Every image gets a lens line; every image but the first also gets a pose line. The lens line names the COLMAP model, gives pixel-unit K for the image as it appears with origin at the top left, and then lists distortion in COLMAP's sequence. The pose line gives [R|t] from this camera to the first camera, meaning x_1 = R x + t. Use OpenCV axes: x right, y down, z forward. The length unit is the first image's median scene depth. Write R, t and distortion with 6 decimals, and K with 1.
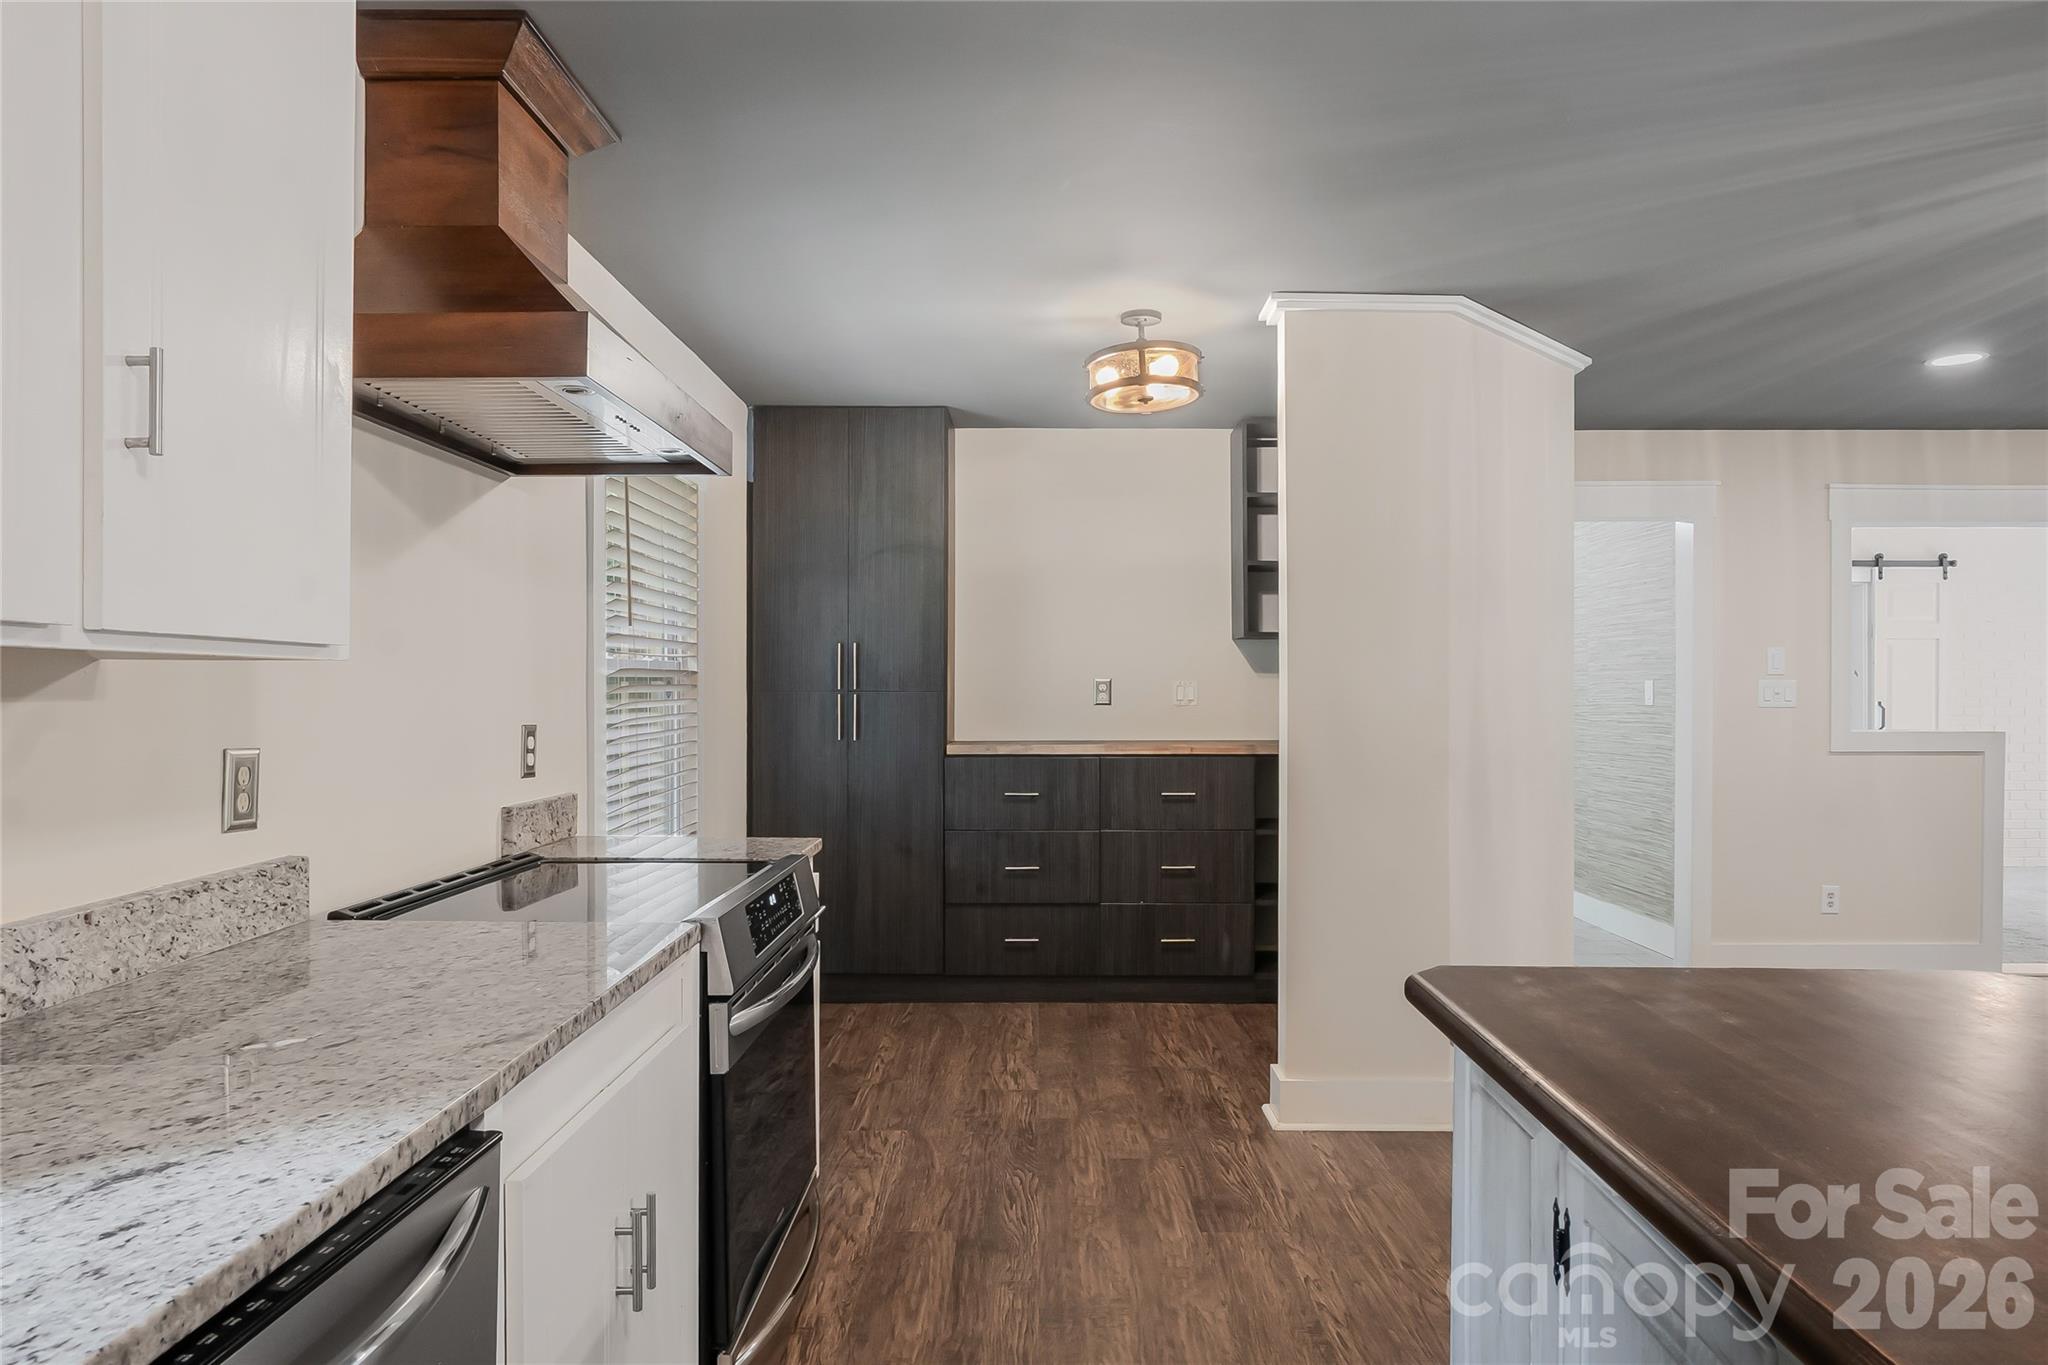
lens RADIAL K [[1227.2, 0, 1024.0], [0, 1227.2, 682.5], [0, 0, 1]] dist [-0.001799, -0.000115]
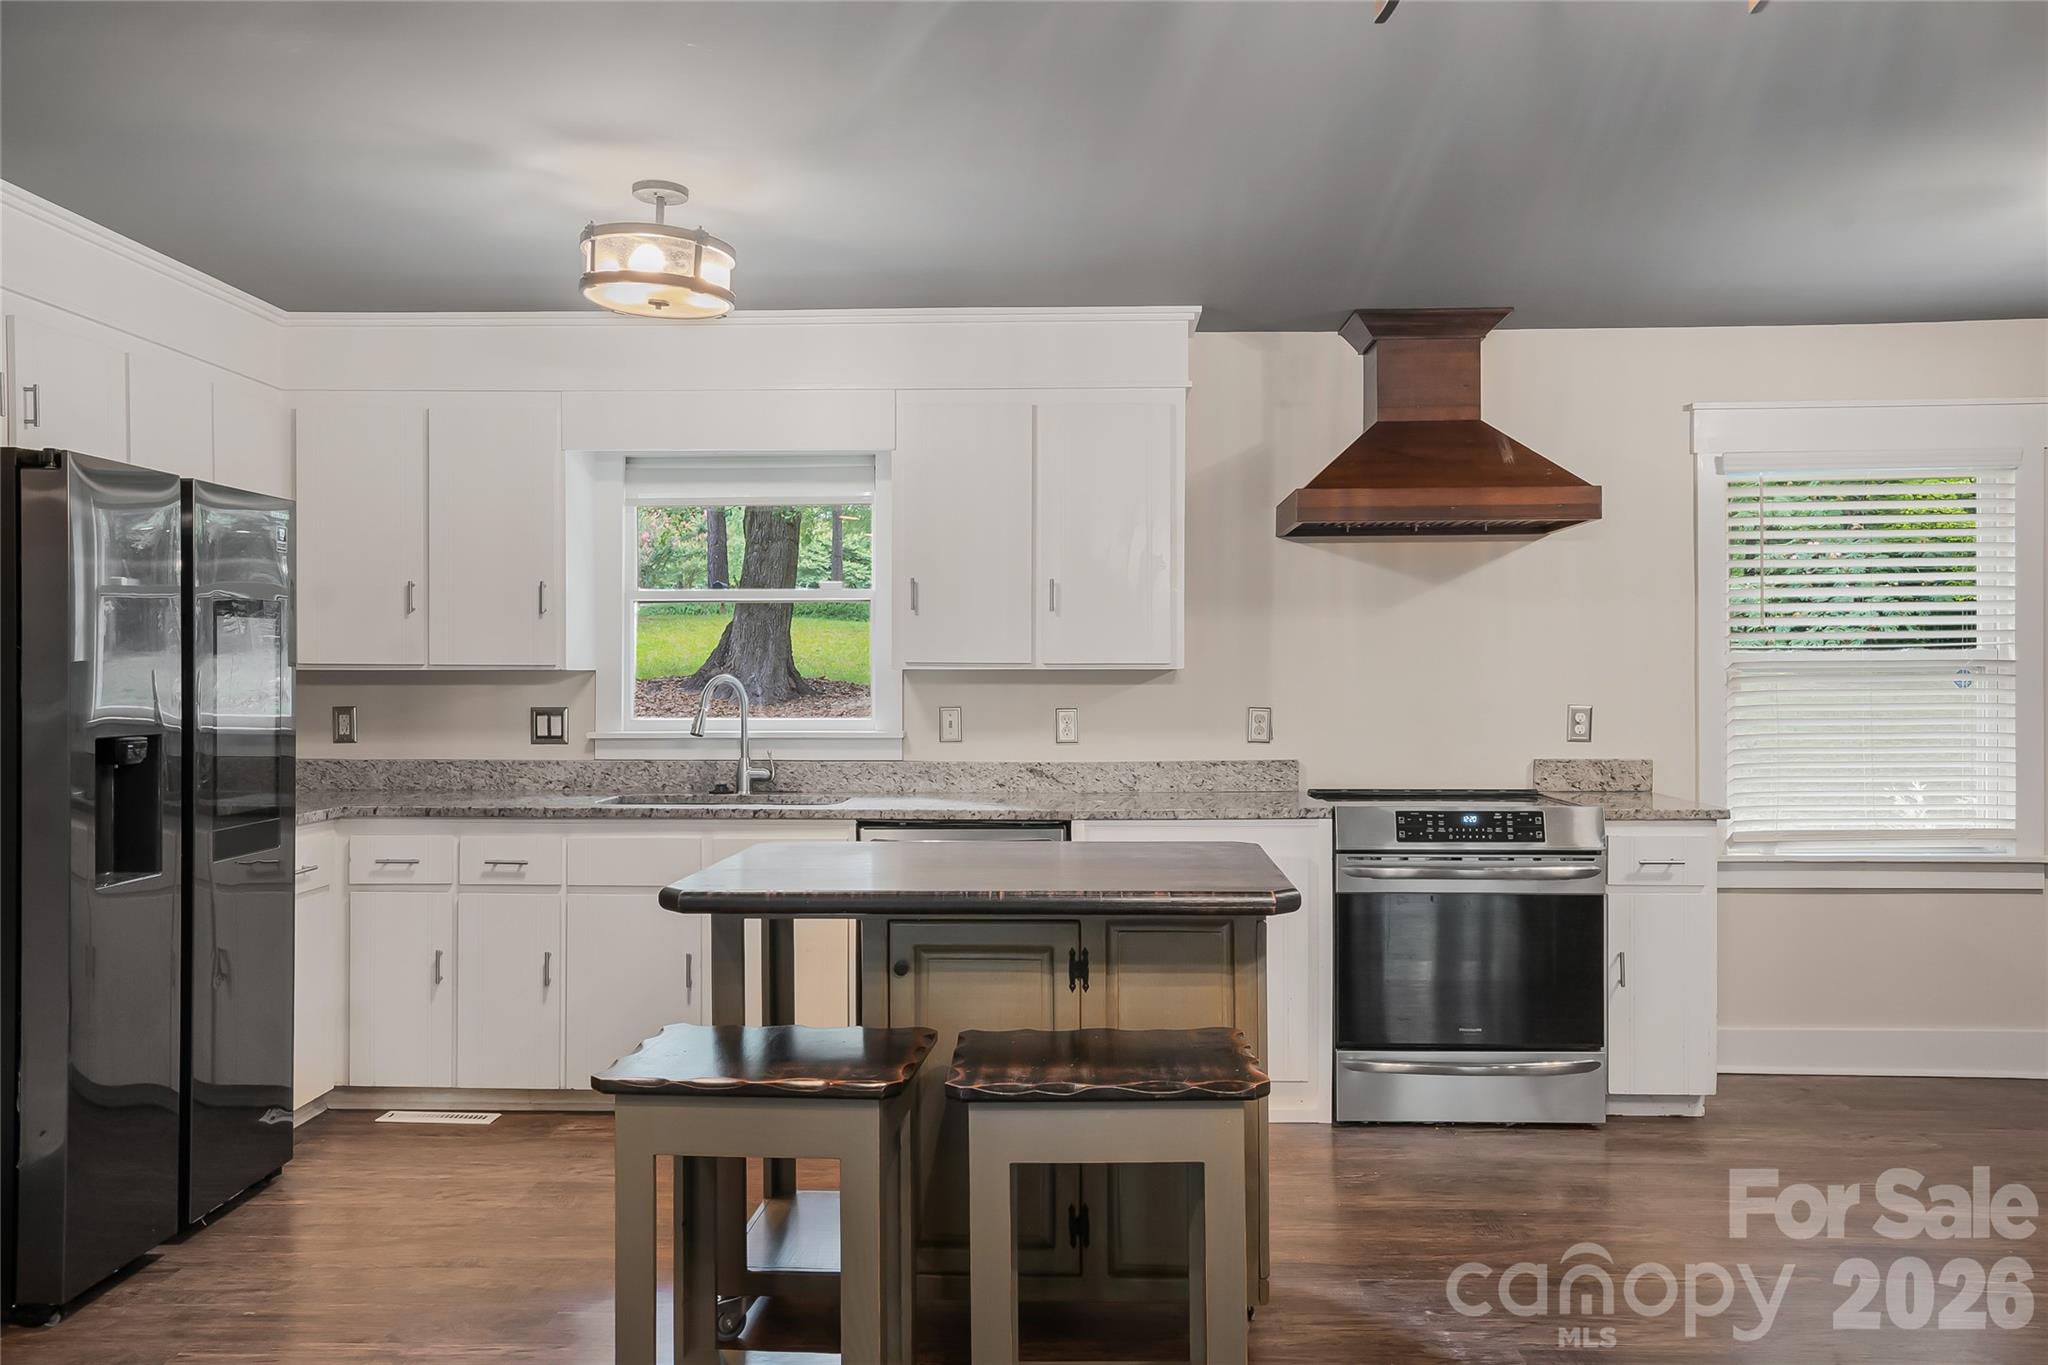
lens RADIAL K [[1603.9, 0, 1024.0], [0, 1603.9, 682.5], [0, 0, 1]] dist [-0.003867, -0.001422]
pose [[-0.067691, -0.004840, -0.997695, 2.298211], [0.013451, 0.999893, -0.005763, 0.020191], [0.997616, -0.013810, -0.067619, 0.766376]]
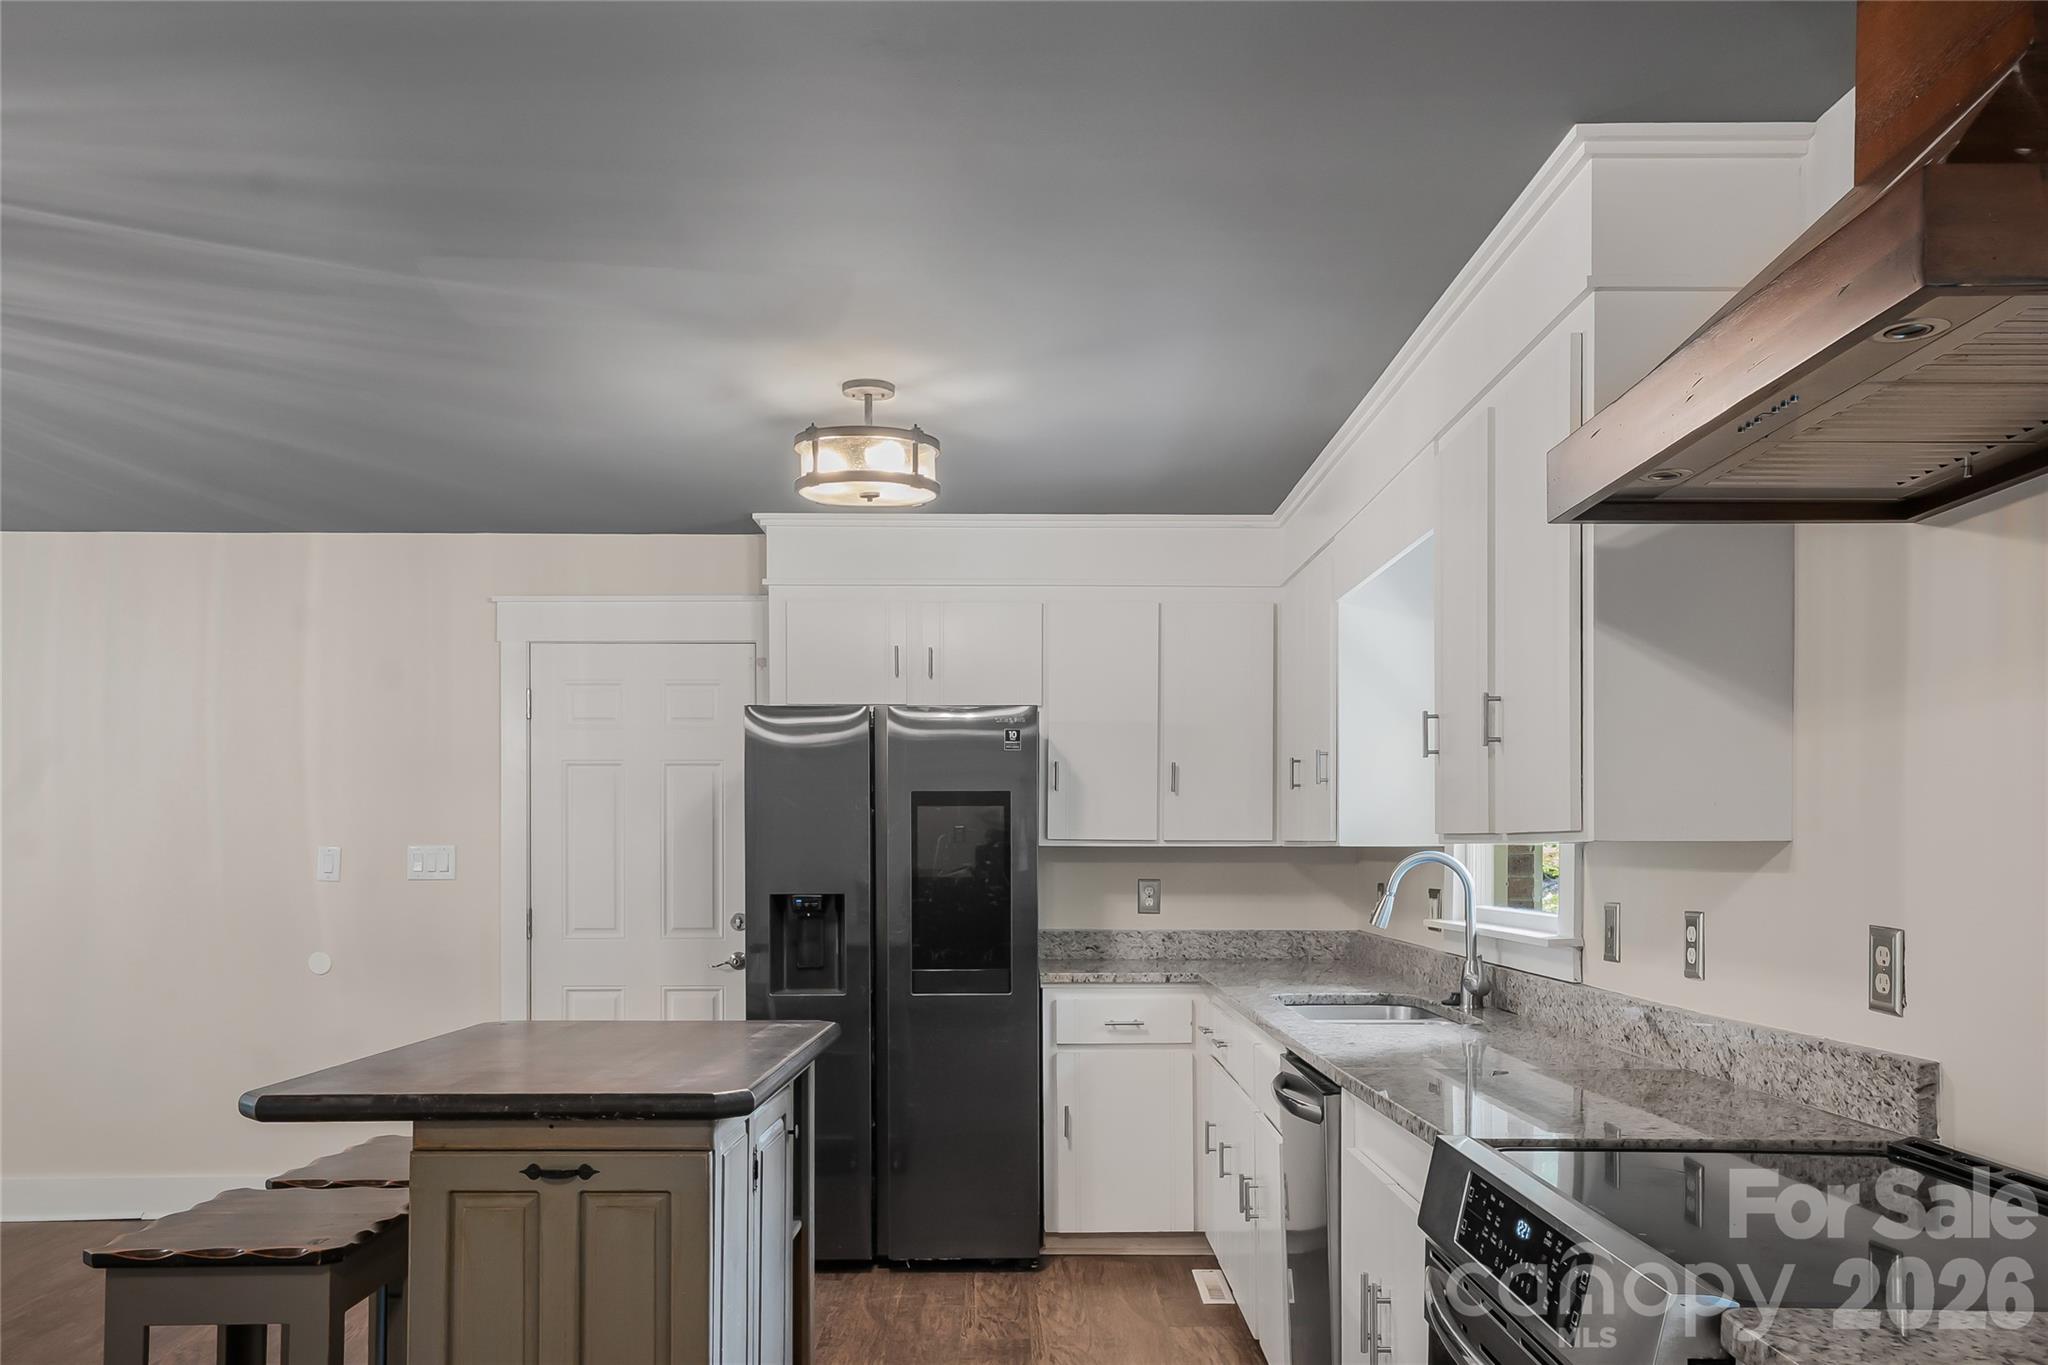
lens RADIAL K [[1603.9, 0, 1024.0], [0, 1603.9, 682.5], [0, 0, 1]] dist [-0.003867, -0.001422]
pose [[-0.999987, 0.005140, 0.000374, 0.037382], [0.005065, 0.993615, -0.112708, 0.000839], [-0.000951, -0.112704, -0.993628, 2.272797]]
